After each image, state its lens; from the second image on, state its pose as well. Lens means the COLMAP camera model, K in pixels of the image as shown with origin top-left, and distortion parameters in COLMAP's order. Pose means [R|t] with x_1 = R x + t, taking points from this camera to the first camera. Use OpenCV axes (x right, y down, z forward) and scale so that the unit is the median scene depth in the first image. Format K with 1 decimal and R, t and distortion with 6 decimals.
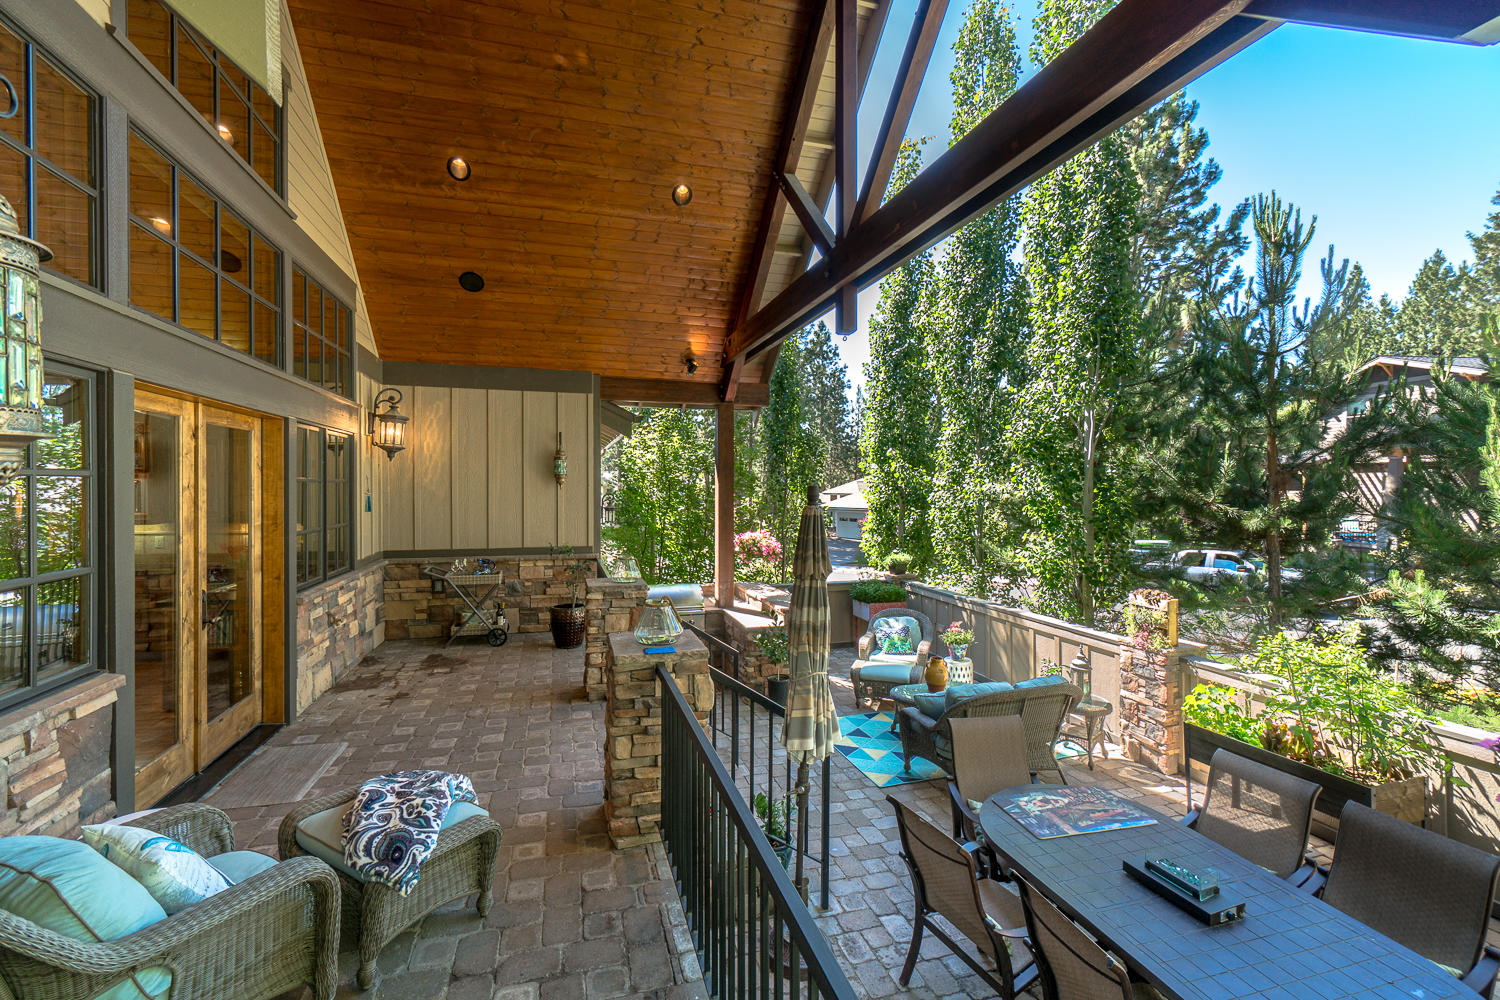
lens RADIAL K [[638.3, 0, 747.6], [0, 638.3, 490.9], [0, 0, 1]] dist [-0.010246, 0.002997]
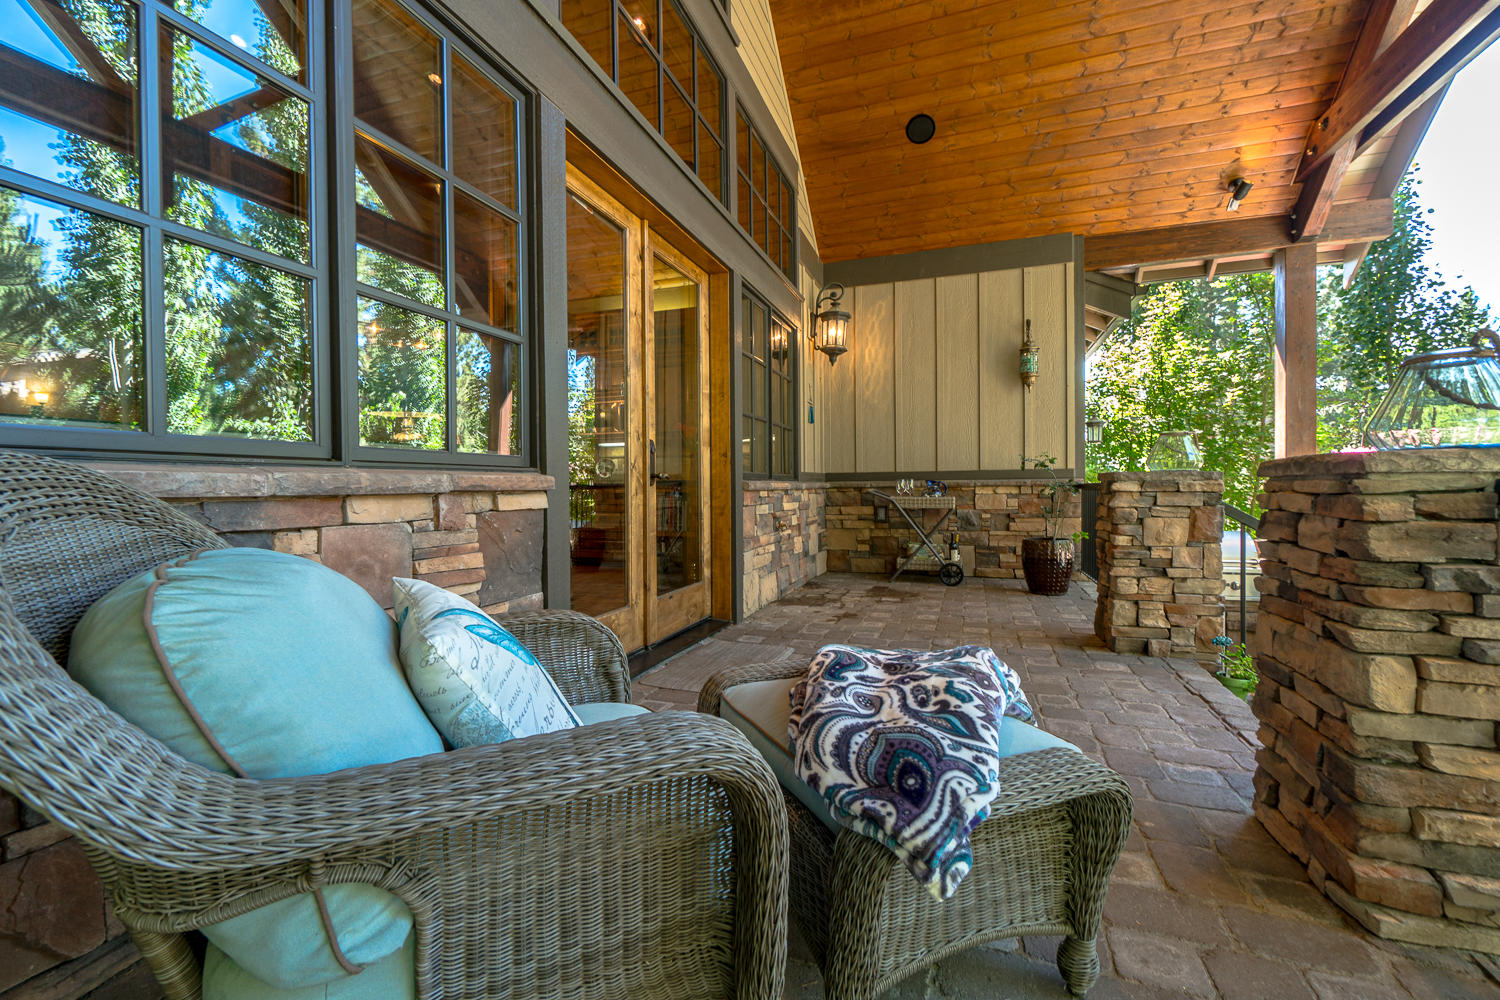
lens RADIAL K [[645.4, 0, 750.9], [0, 645.4, 494.3], [0, 0, 1]] dist [-0.002949, -0.000169]
pose [[0.812646, -0.001377, -0.582756, -0.168564], [0.006090, 0.999963, 0.006129, 0.165342], [0.582726, -0.008530, 0.812624, 0.261932]]
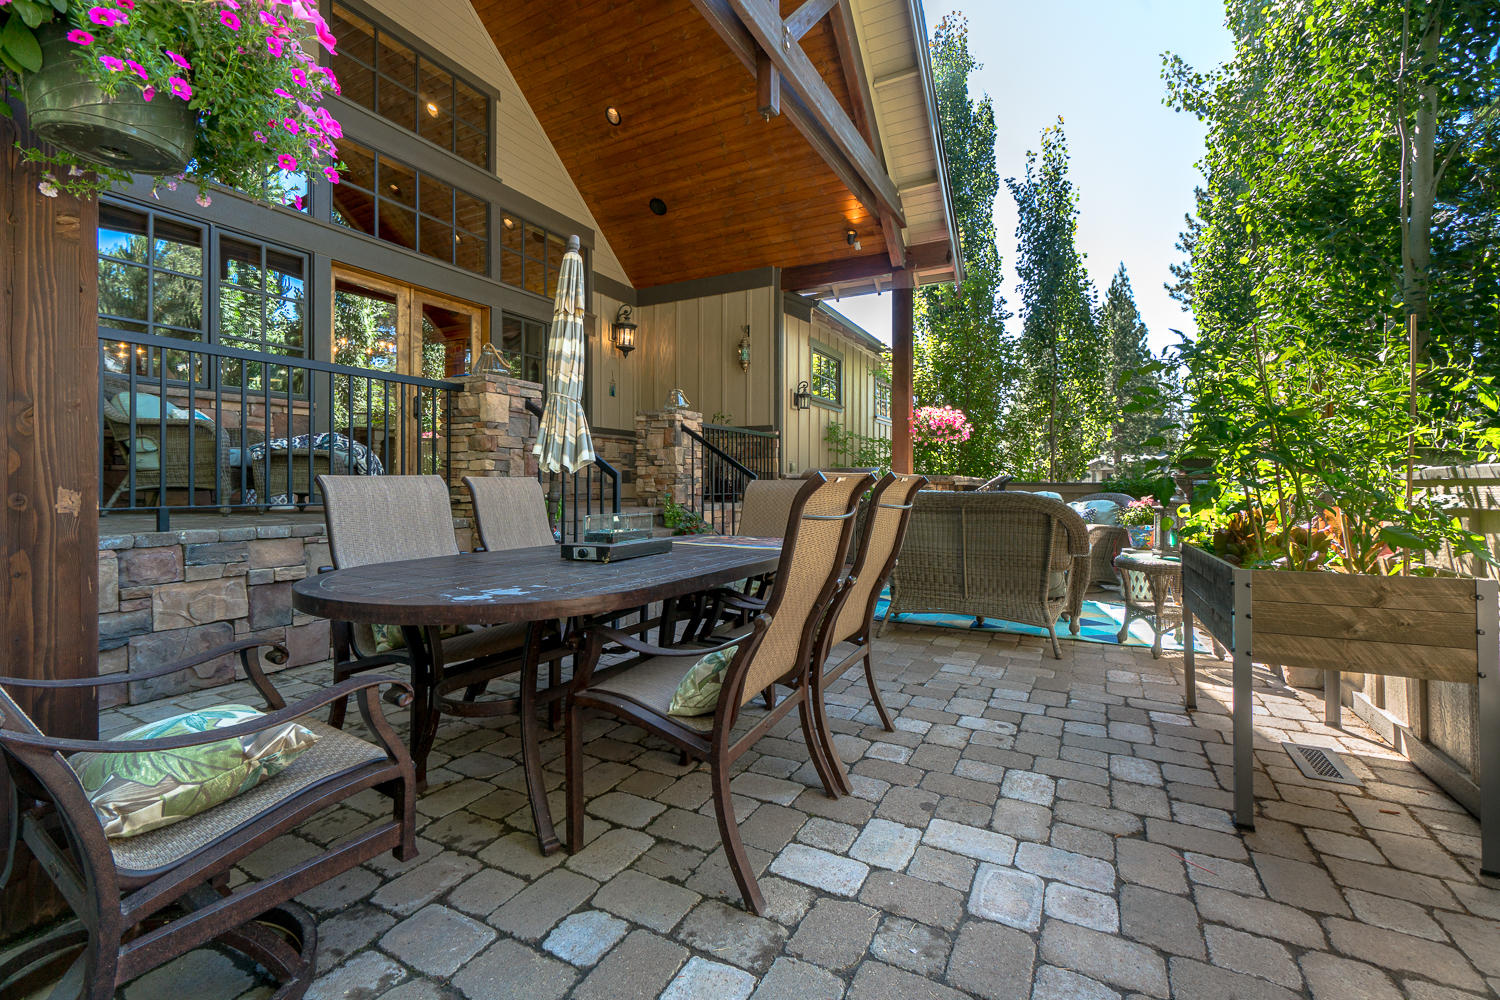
lens RADIAL K [[643.6, 0, 747.0], [0, 643.6, 480.3], [0, 0, 1]] dist [-0.016162, -0.000020]
pose [[0.714622, -0.003042, -0.699505, 0.746073], [-0.007745, 0.999895, -0.012261, 0.293662], [0.699468, 0.014180, 0.714523, 0.280407]]
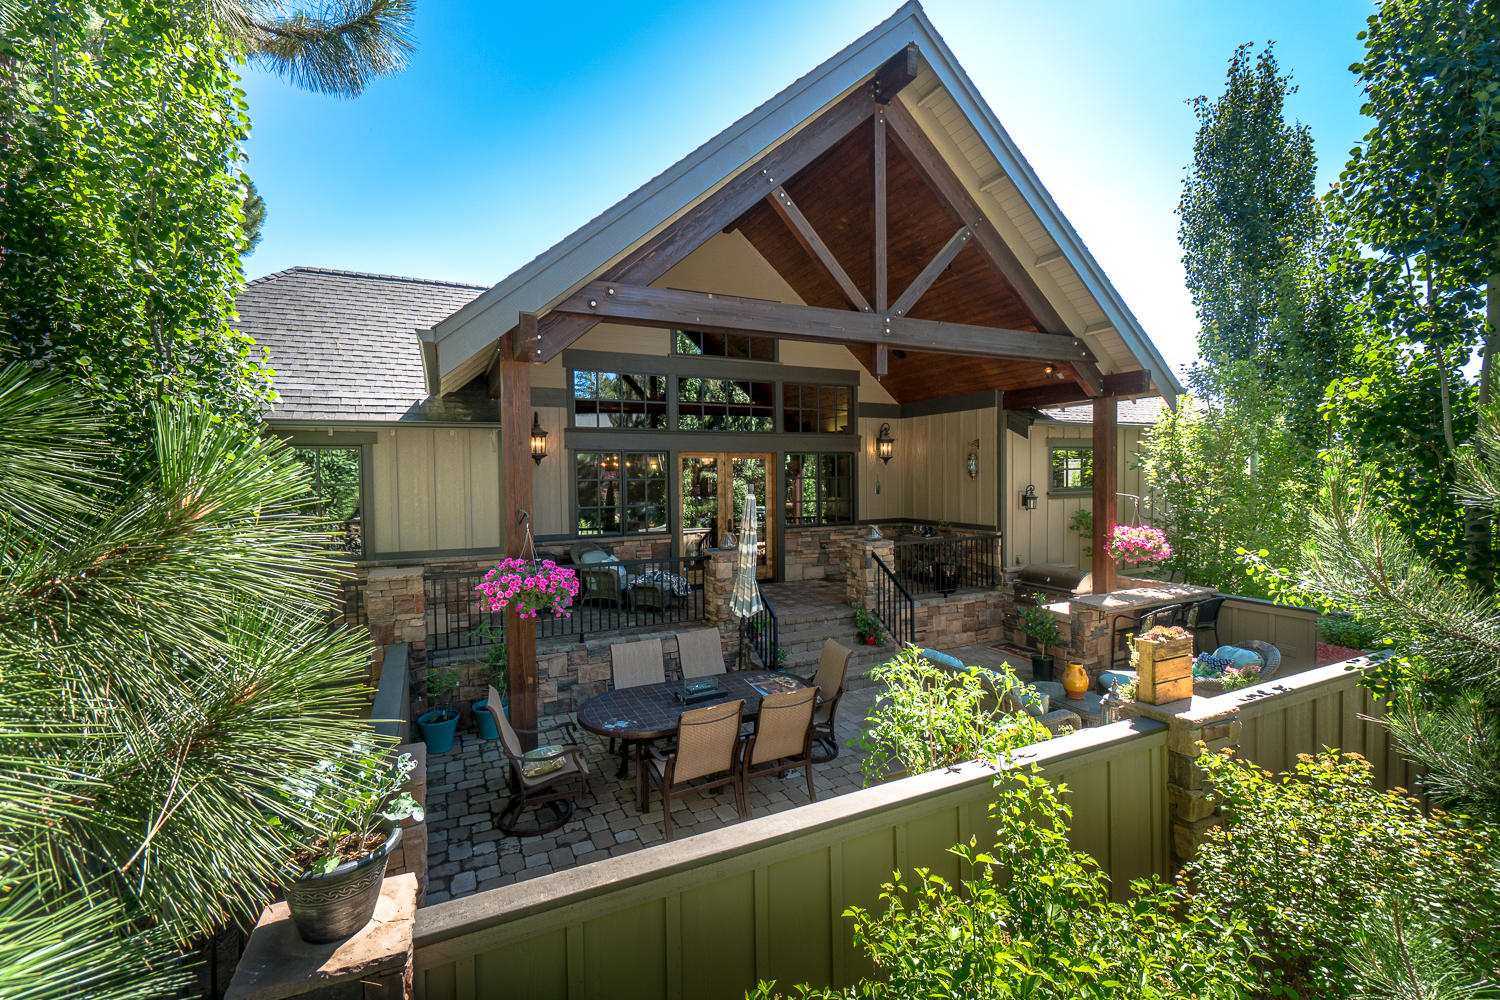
lens RADIAL K [[645.4, 0, 750.9], [0, 645.4, 494.3], [0, 0, 1]] dist [-0.002949, -0.000169]
pose [[0.178646, 0.029207, -0.983480, 1.421622], [0.000413, 0.999557, 0.029760, -0.025581], [0.983913, -0.005723, 0.178555, 0.432654]]
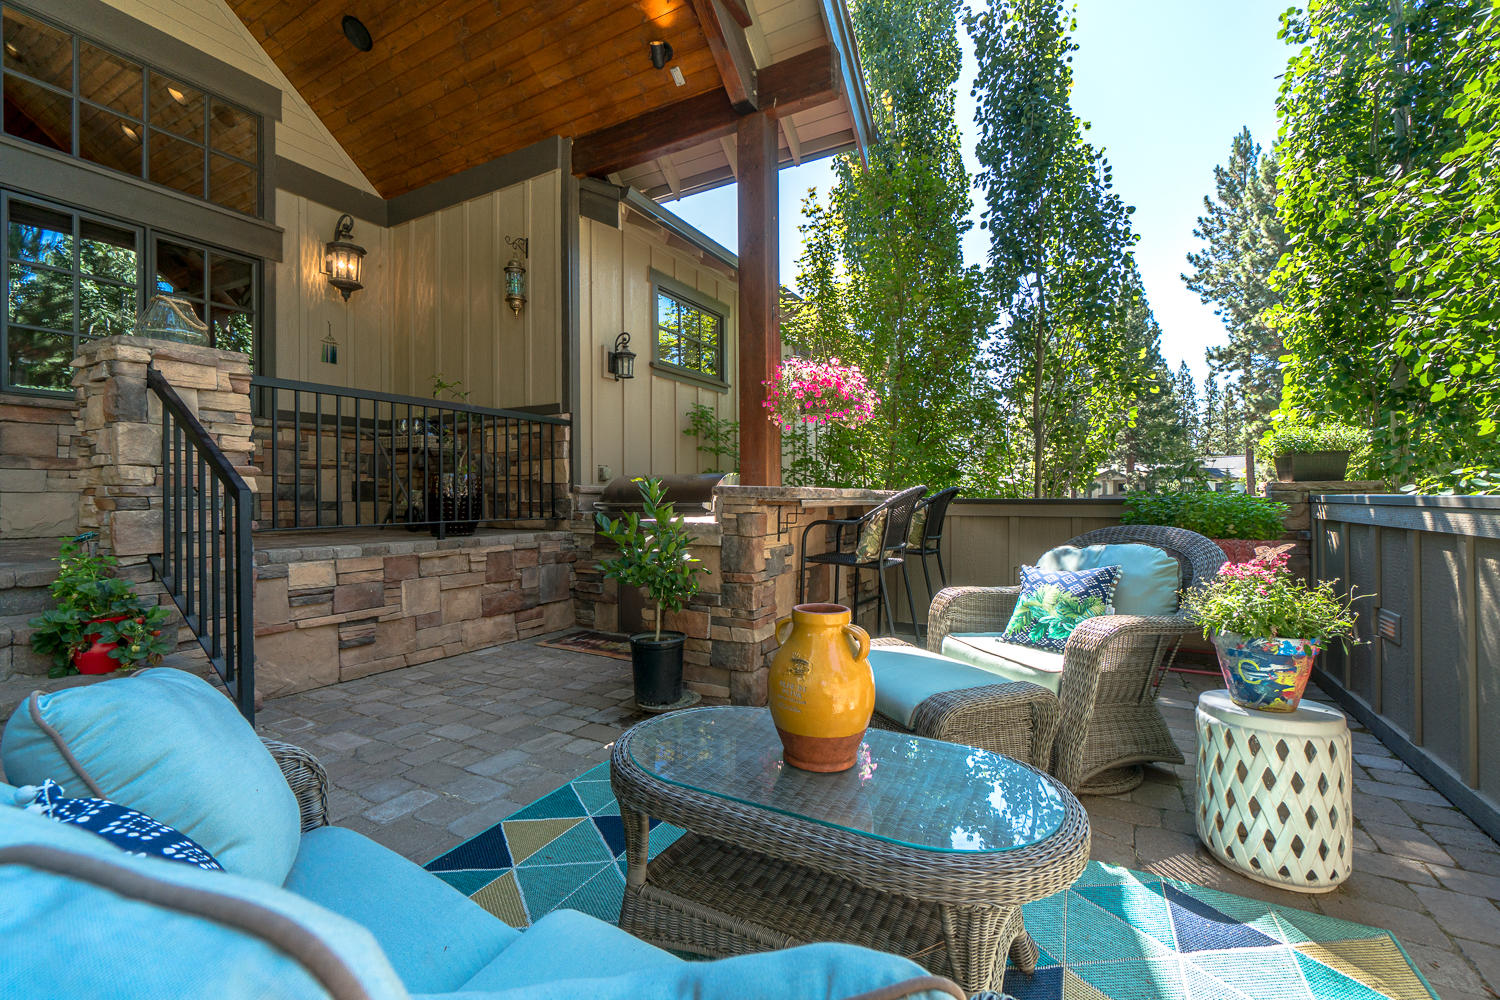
lens RADIAL K [[640.0, 0, 747.2], [0, 640.0, 491.3], [0, 0, 1]] dist [-0.000413, -0.010003]
pose [[0.706038, -0.008788, -0.708120, 0.528200], [-0.002760, 0.999881, -0.015160, 0.279383], [0.708169, 0.012658, 0.705929, 1.026368]]
